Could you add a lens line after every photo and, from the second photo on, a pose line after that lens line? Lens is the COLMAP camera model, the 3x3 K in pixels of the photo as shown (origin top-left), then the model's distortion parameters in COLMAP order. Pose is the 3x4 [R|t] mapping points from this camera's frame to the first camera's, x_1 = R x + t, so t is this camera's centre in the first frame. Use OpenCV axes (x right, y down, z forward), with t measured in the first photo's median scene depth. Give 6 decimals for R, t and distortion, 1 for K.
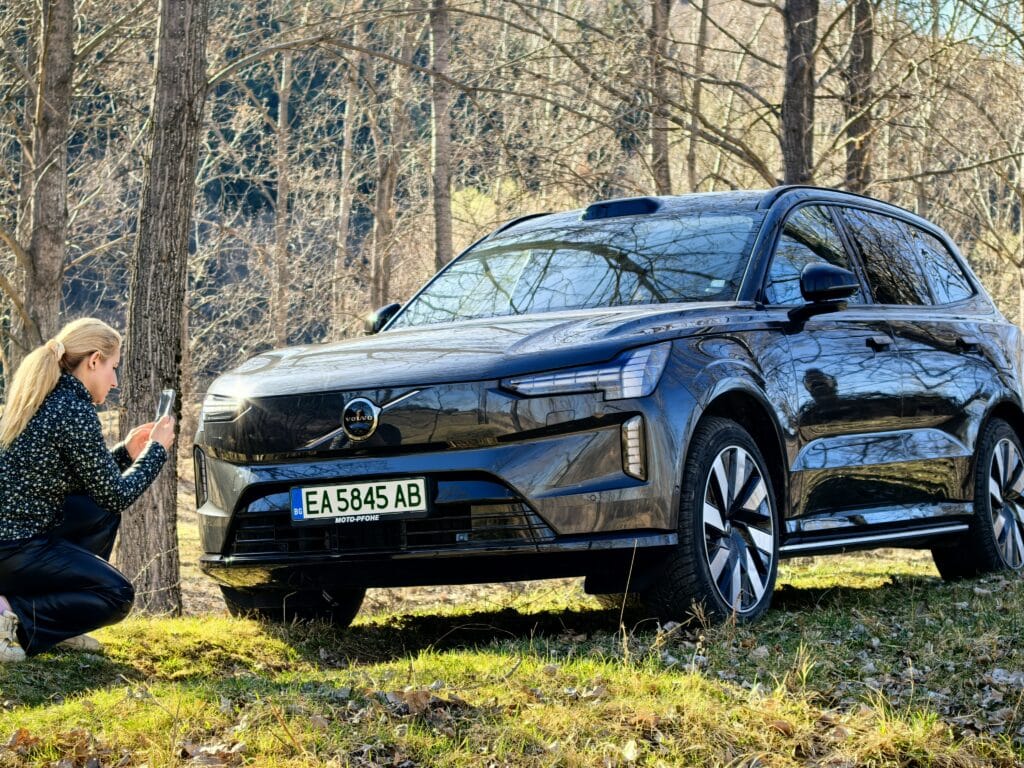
lens RADIAL K [[2820.7, 0, 512.0], [0, 2820.7, 384.0], [0, 0, 1]] dist [0.110308, -3.513979]
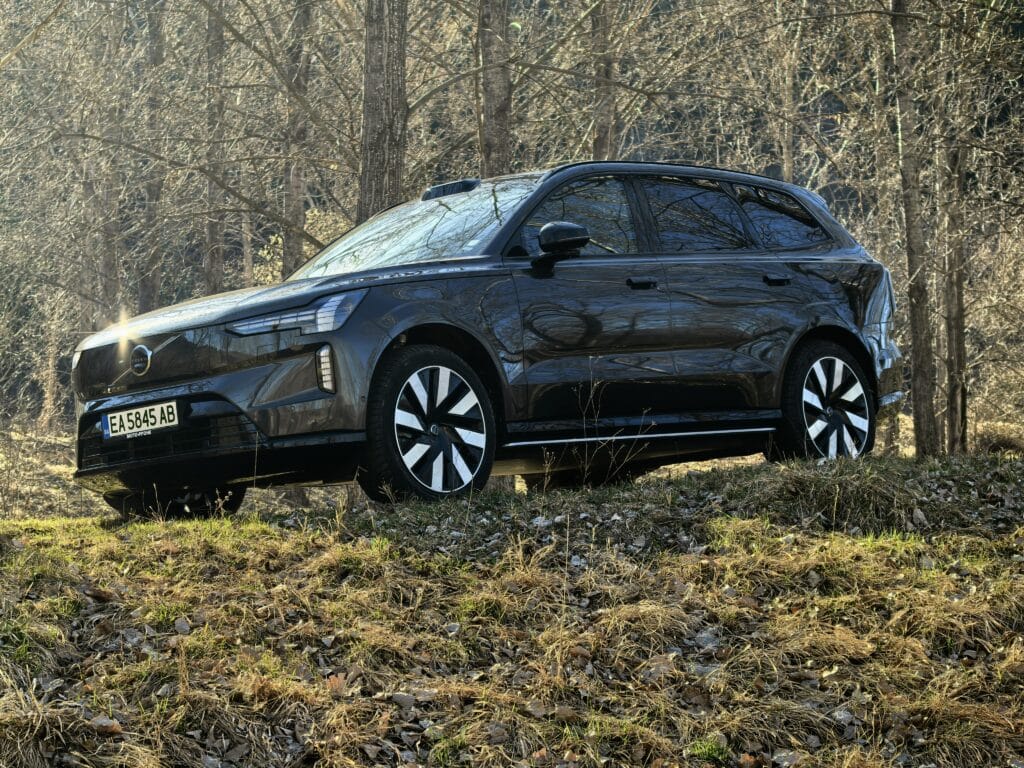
lens RADIAL K [[2820.7, 0, 512.0], [0, 2820.7, 384.0], [0, 0, 1]] dist [0.110308, -3.513979]
pose [[0.966029, -0.056782, -0.252119, 0.404386], [0.055748, 0.998382, -0.011249, 0.043124], [0.252350, -0.003188, 0.967631, -0.229572]]
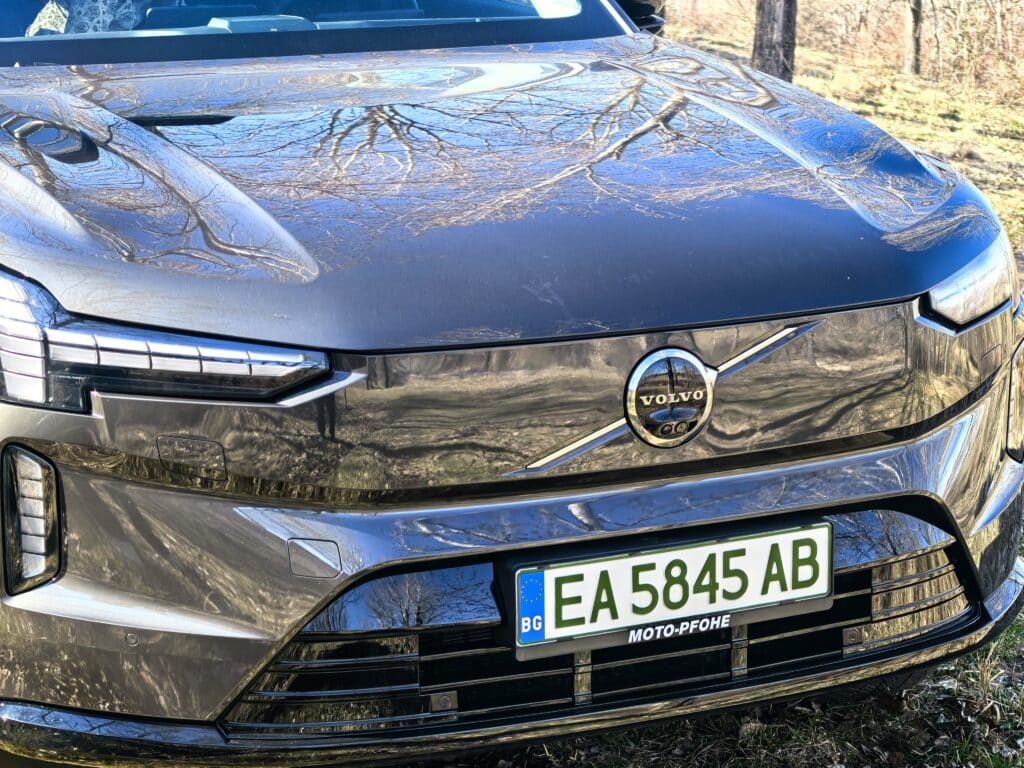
lens RADIAL K [[2820.7, 0, 512.0], [0, 2820.7, 384.0], [0, 0, 1]] dist [0.110308, -3.513979]
pose [[0.593564, -0.111929, 0.796966, -0.364196], [-0.062152, 0.980948, 0.184058, -0.059736], [-0.802384, -0.158783, 0.575299, 0.683941]]
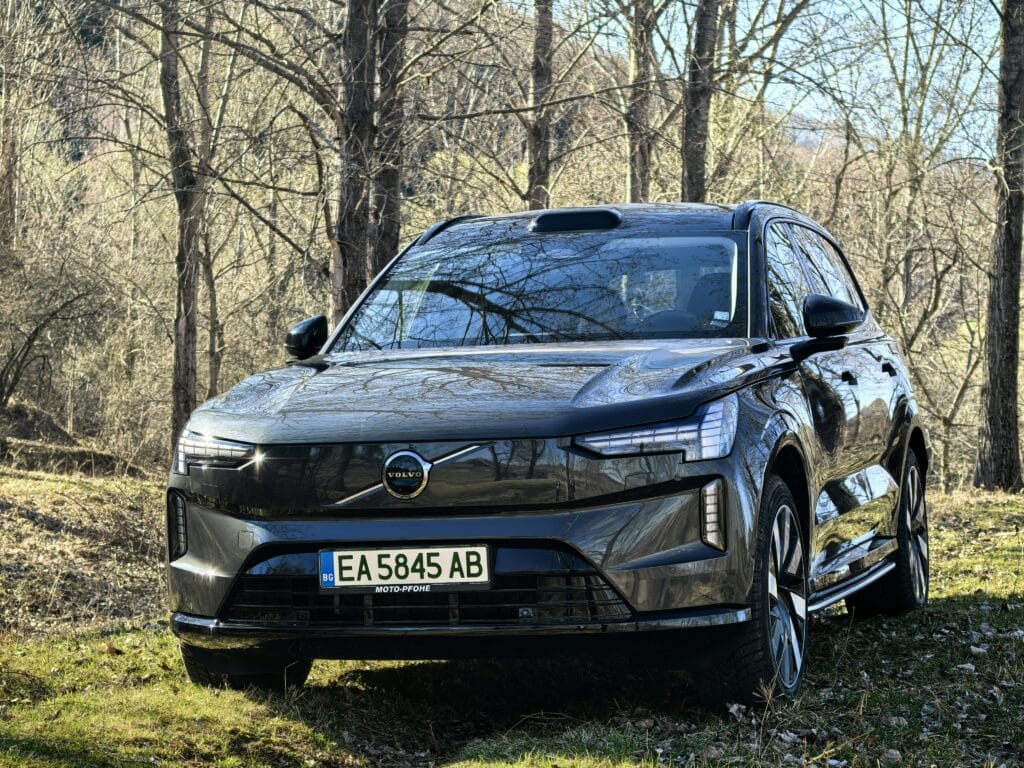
lens RADIAL K [[2820.7, 0, 512.0], [0, 2820.7, 384.0], [0, 0, 1]] dist [0.110308, -3.513979]
pose [[0.977323, 0.023923, 0.210399, -0.184077], [-0.031119, 0.999036, 0.030960, -0.039353], [-0.209456, -0.036805, 0.977125, 0.116436]]
